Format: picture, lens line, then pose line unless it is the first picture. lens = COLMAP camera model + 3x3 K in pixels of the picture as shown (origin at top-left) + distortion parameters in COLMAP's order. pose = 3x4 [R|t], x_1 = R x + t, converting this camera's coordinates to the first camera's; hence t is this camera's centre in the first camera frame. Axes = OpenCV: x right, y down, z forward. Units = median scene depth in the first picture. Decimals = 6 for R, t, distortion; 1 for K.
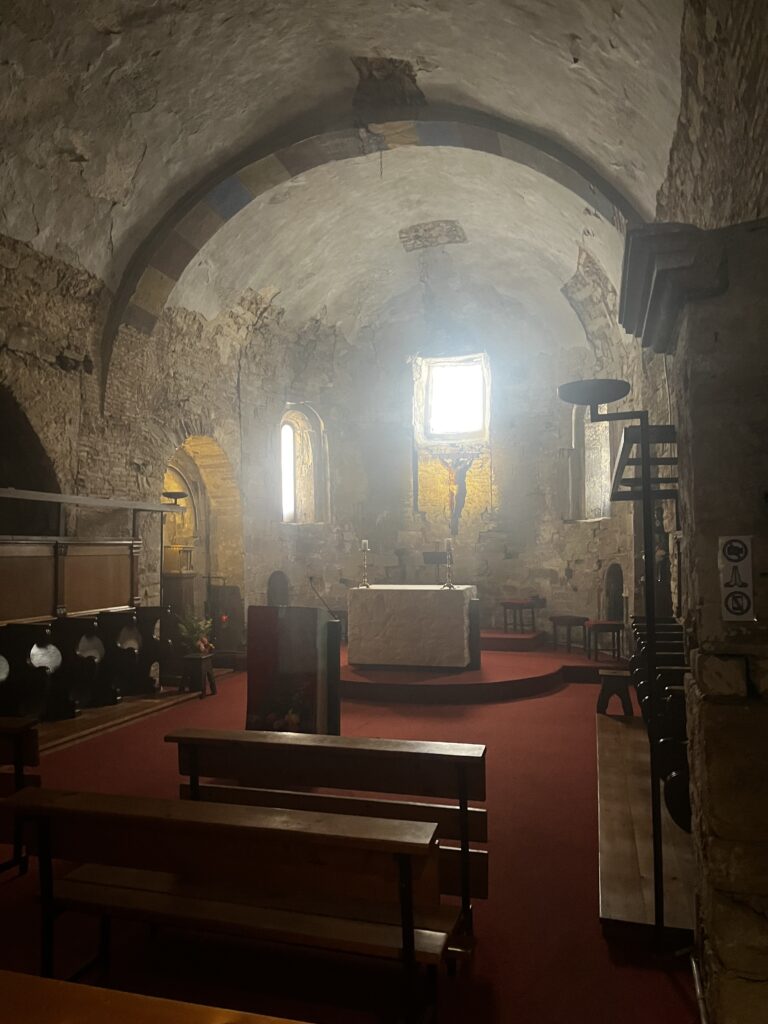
lens RADIAL K [[771.8, 0, 384.4], [0, 771.8, 511.7], [0, 0, 1]] dist [0.015242, -0.023778]
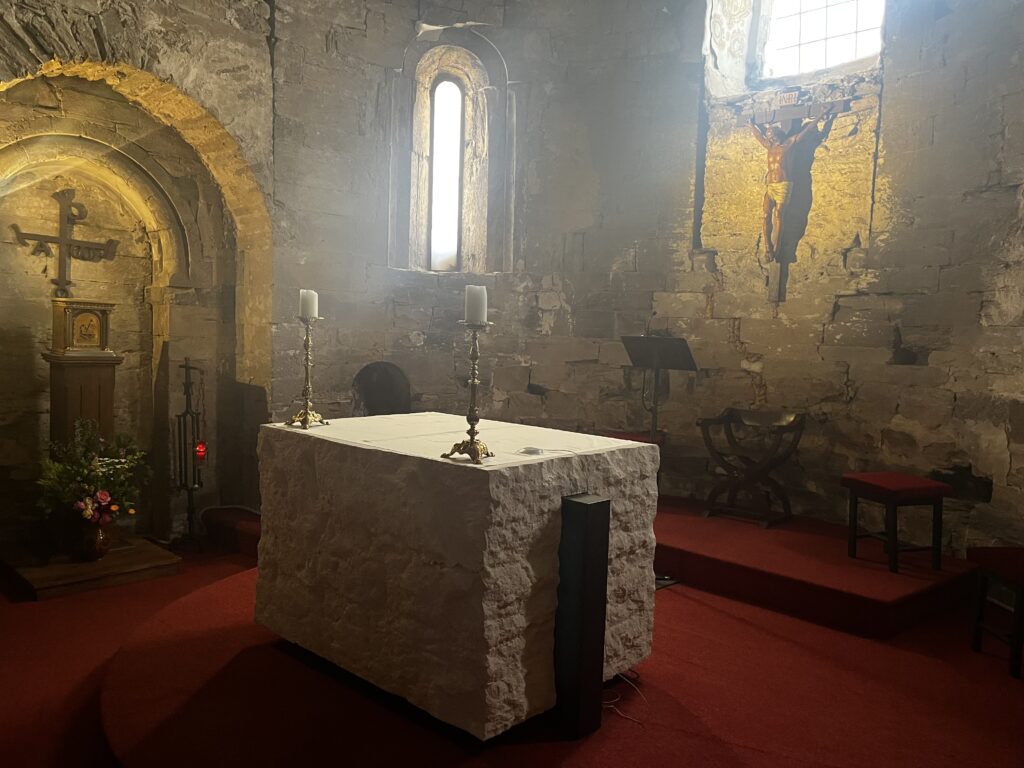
lens RADIAL K [[771.8, 0, 510.9], [0, 771.8, 391.1], [0, 0, 1]] dist [0.015242, -0.023778]
pose [[0.882984, 0.072633, -0.463749, 0.185520], [-0.016200, 0.992083, 0.124536, 0.031717], [0.469123, -0.102451, 0.877170, 0.615128]]
